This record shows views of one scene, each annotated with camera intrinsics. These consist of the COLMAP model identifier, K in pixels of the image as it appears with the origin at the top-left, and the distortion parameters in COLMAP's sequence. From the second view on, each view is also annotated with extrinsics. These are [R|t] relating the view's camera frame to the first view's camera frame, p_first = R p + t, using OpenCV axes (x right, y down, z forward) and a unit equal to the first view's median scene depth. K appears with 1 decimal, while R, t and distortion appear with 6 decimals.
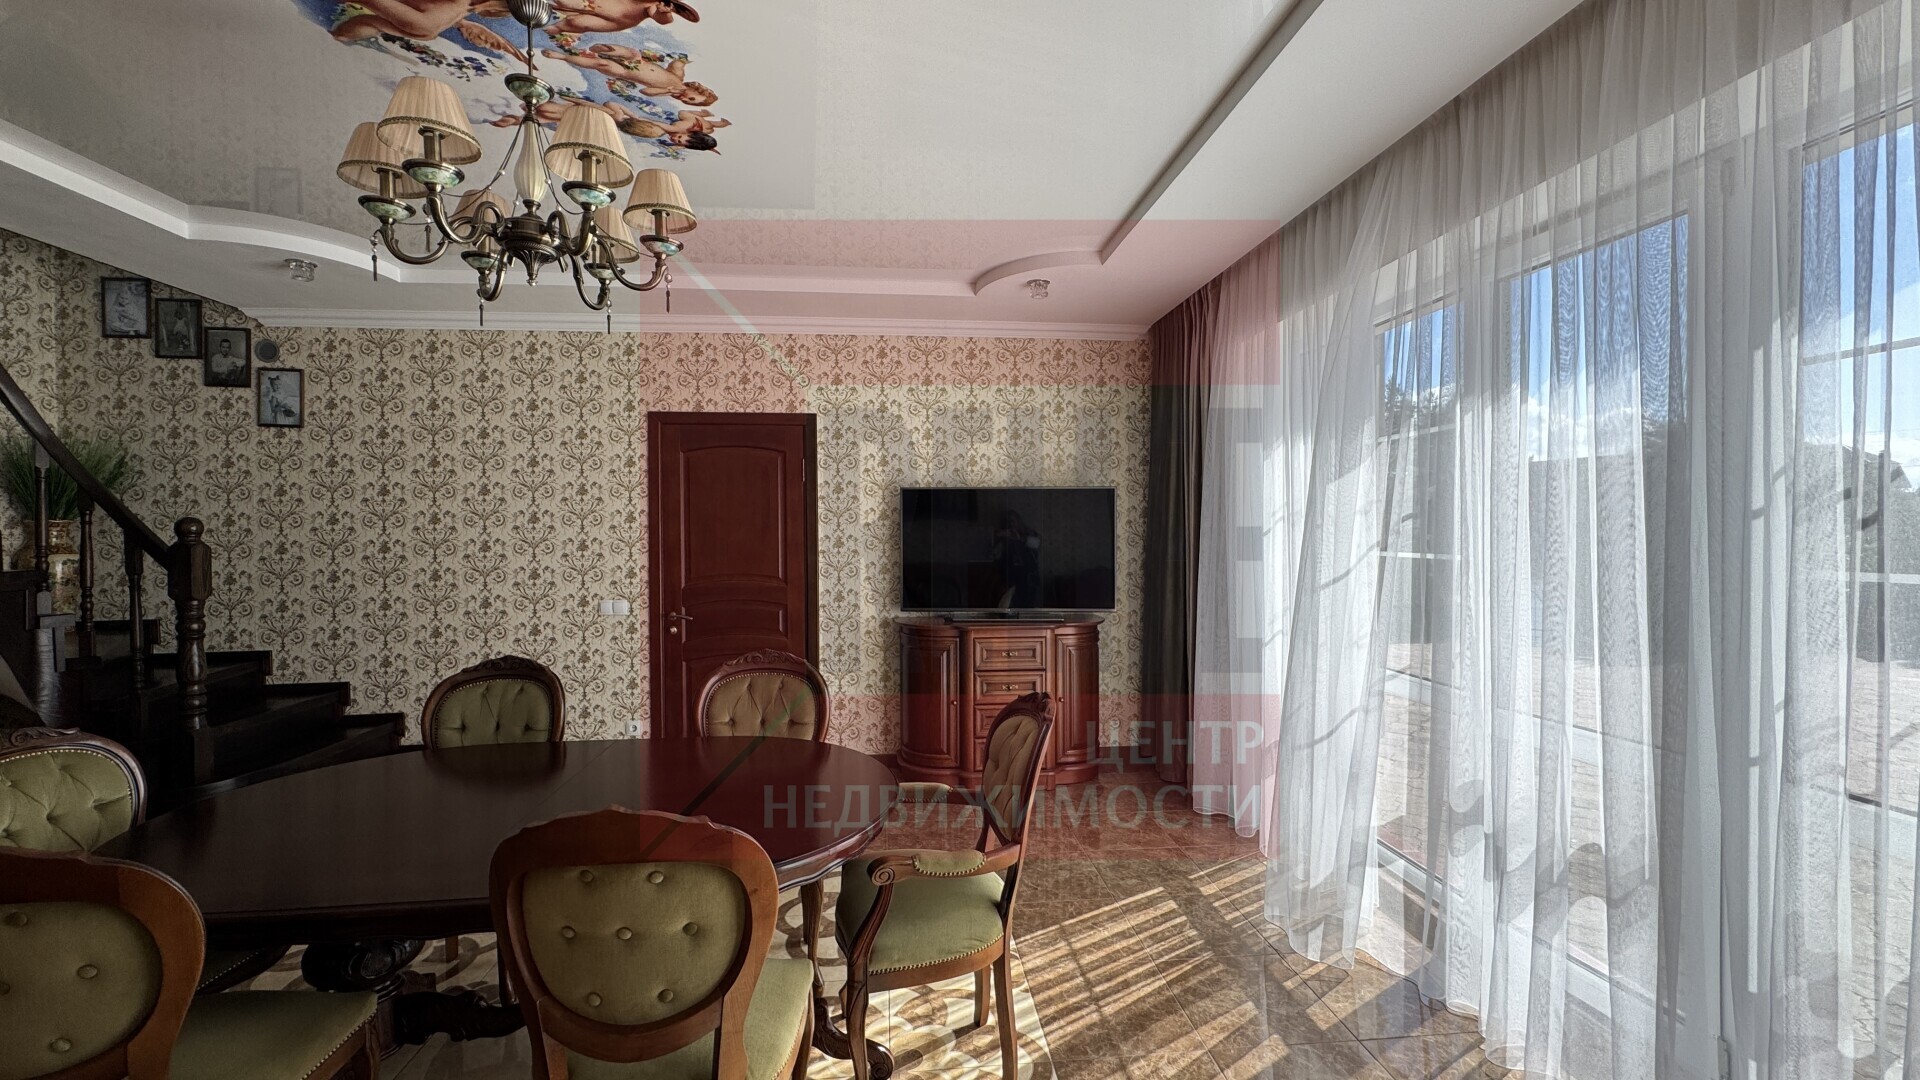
lens RADIAL K [[770.0, 0, 955.1], [0, 770.0, 536.7], [0, 0, 1]] dist [-0.002015, 0.000939]
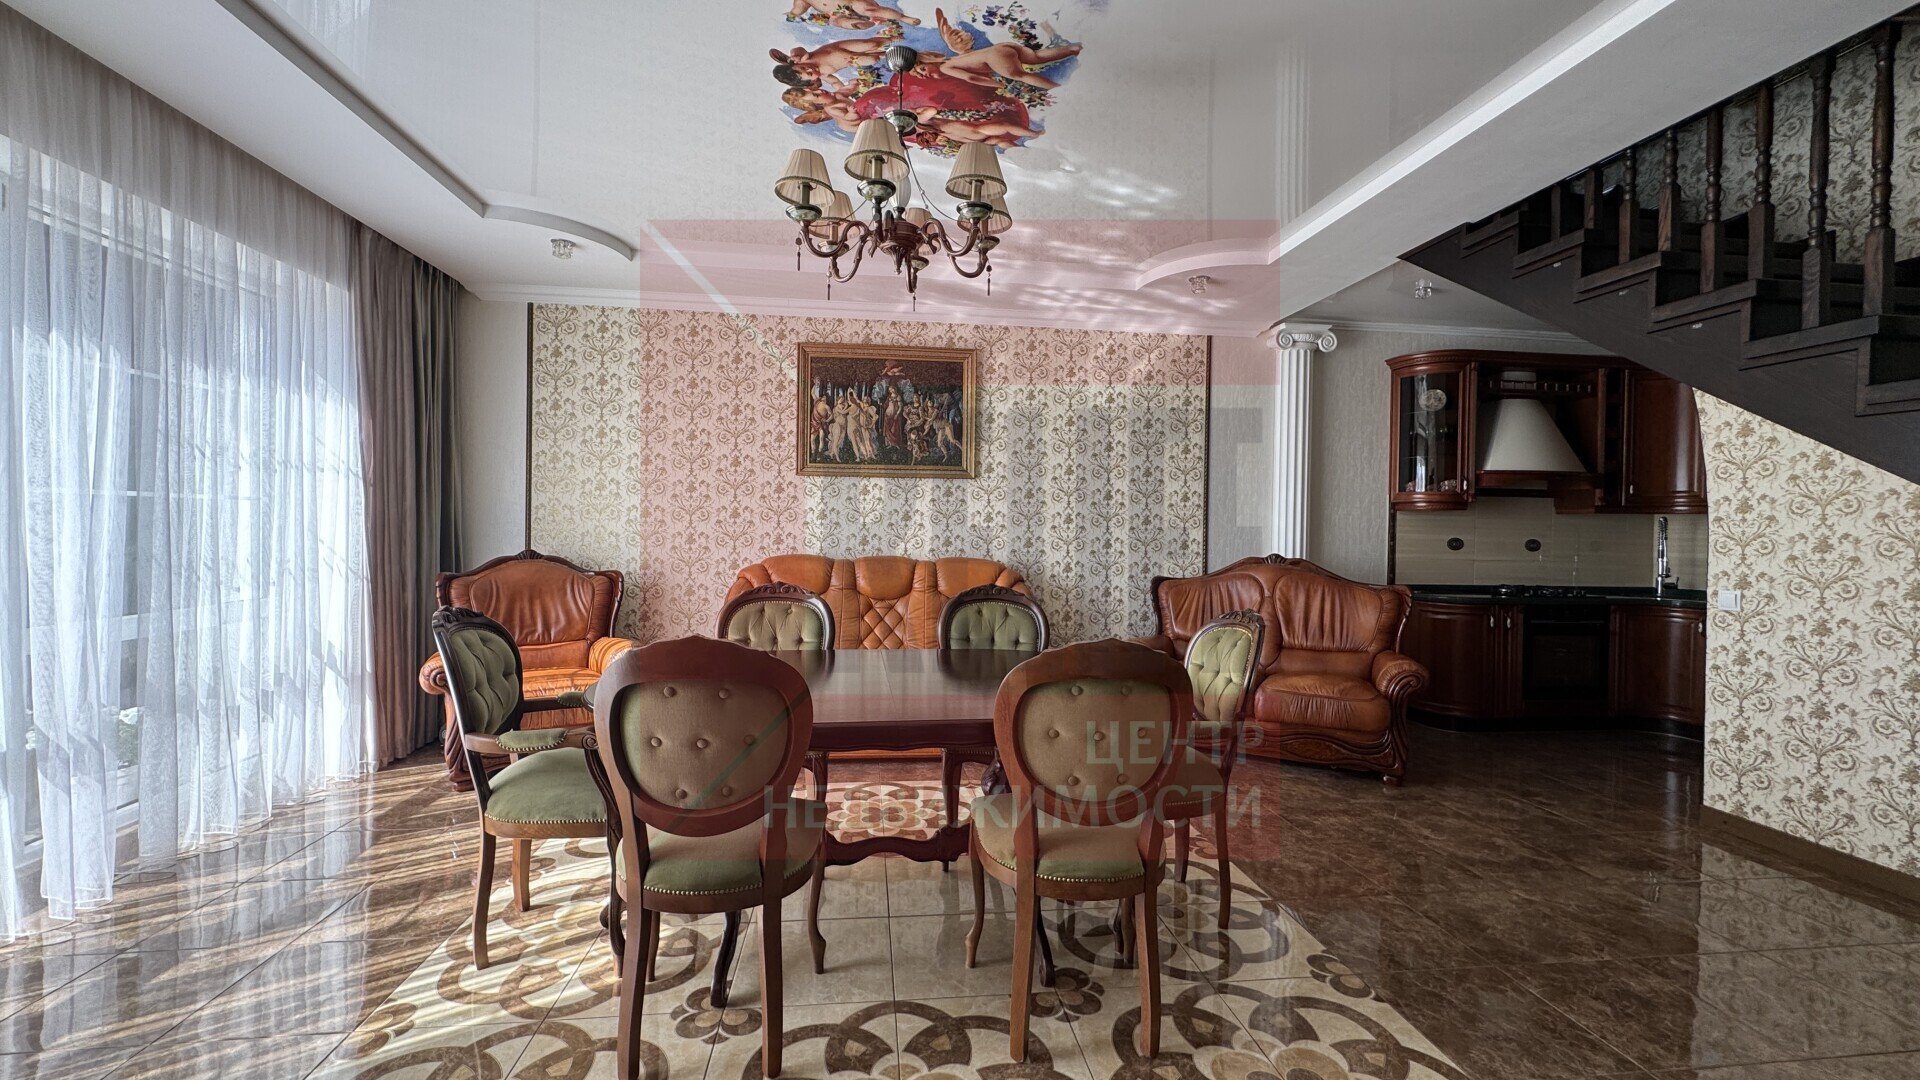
lens RADIAL K [[770.0, 0, 955.1], [0, 770.0, 536.7], [0, 0, 1]] dist [-0.002015, 0.000939]
pose [[-0.999610, -0.006583, -0.027150, -0.565988], [-0.006953, 0.999884, 0.013543, 0.085914], [0.027058, 0.013726, -0.999540, 2.119427]]
